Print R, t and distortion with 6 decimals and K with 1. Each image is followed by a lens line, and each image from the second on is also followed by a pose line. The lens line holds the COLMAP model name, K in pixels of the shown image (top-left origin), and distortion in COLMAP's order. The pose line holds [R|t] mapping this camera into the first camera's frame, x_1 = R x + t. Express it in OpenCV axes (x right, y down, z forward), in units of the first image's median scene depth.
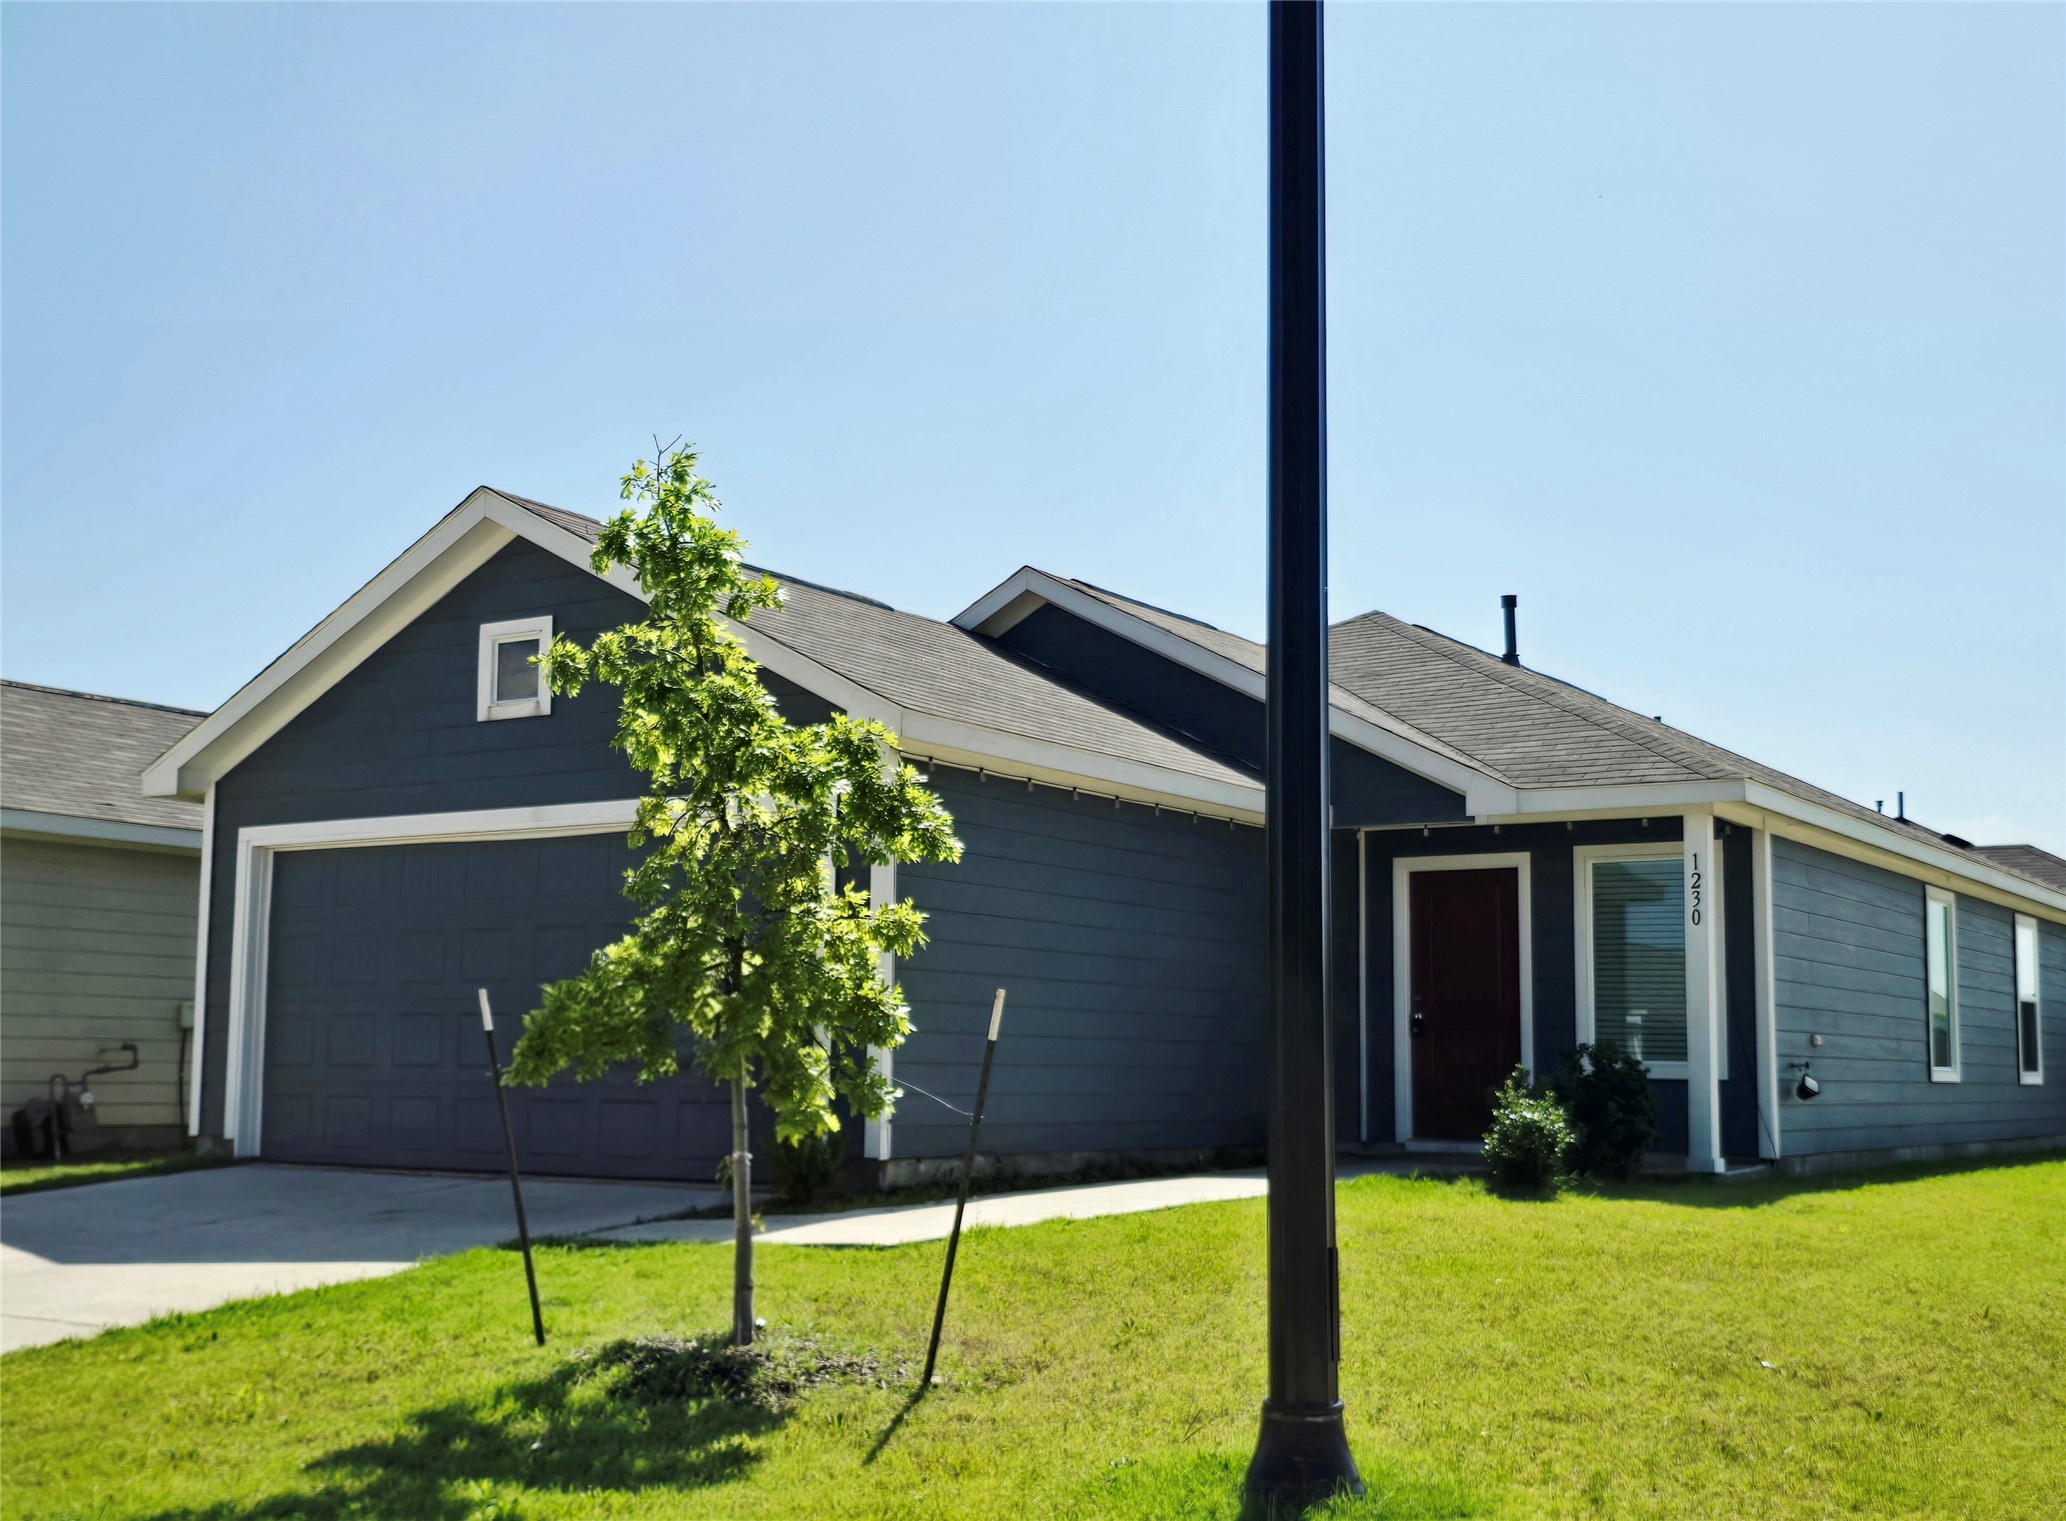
lens RADIAL K [[2275.1, 0, 1029.6], [0, 2275.1, 820.1], [0, 0, 1]] dist [0.139420, -0.393503]
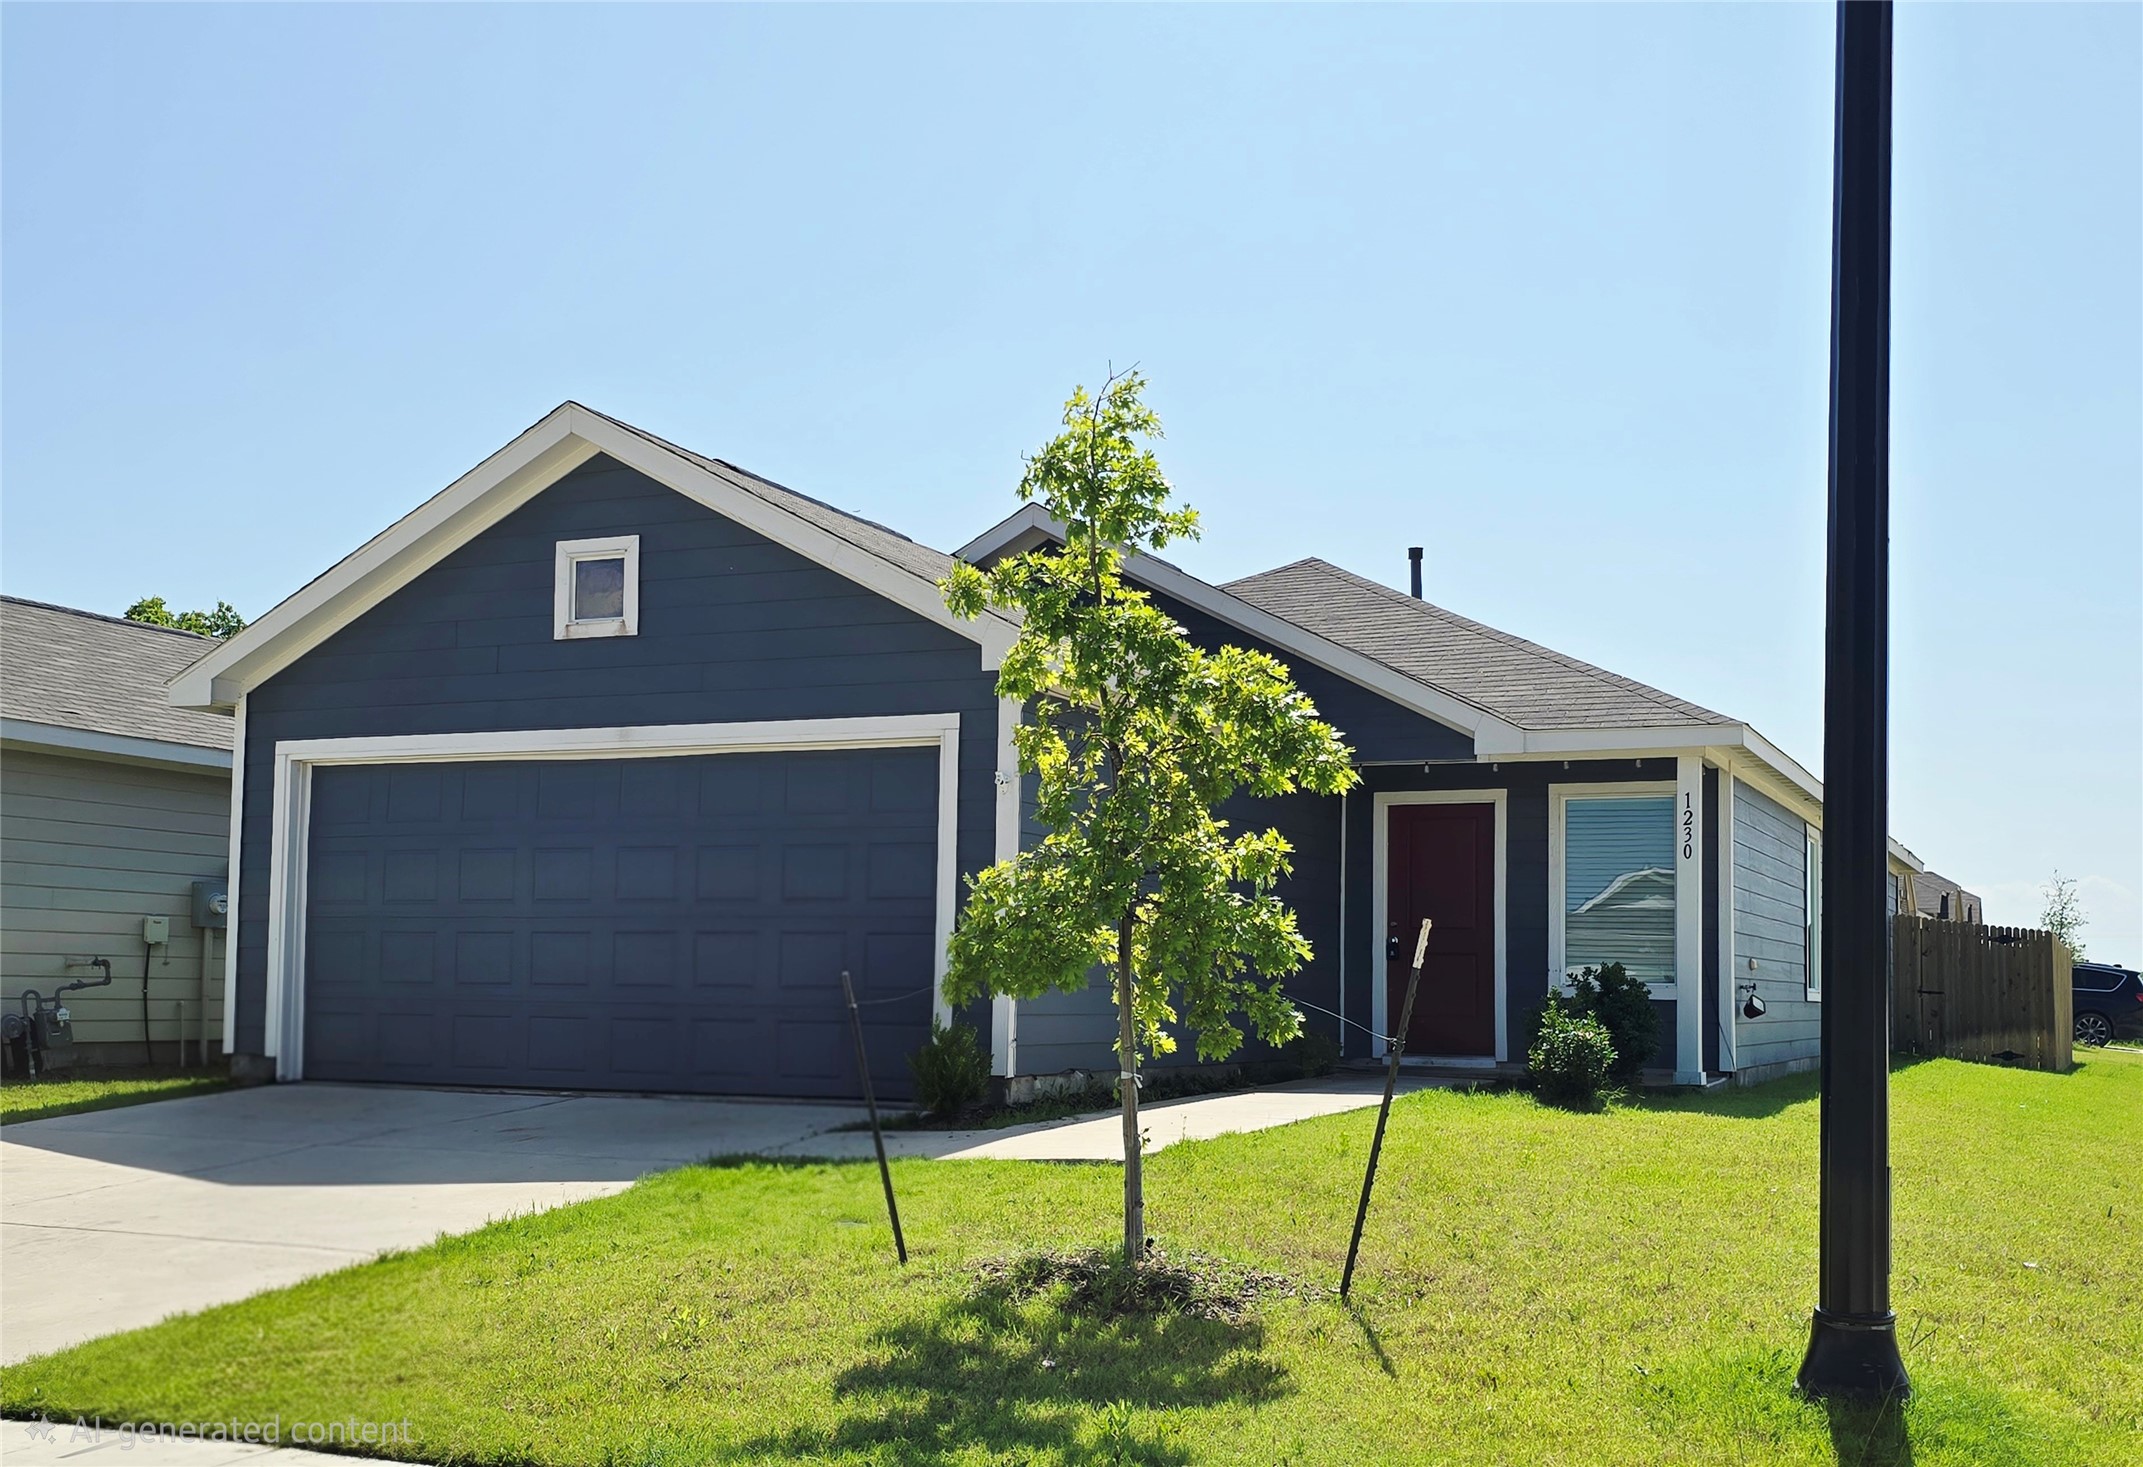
lens RADIAL K [[2153.4, 0, 1076.9], [0, 2153.4, 869.3], [0, 0, 1]] dist [0.168200, -0.461471]
pose [[0.987879, 0.011280, 0.154814, -0.162009], [-0.019837, 0.998353, 0.053839, 0.001035], [-0.153951, -0.056257, 0.986476, 0.029699]]
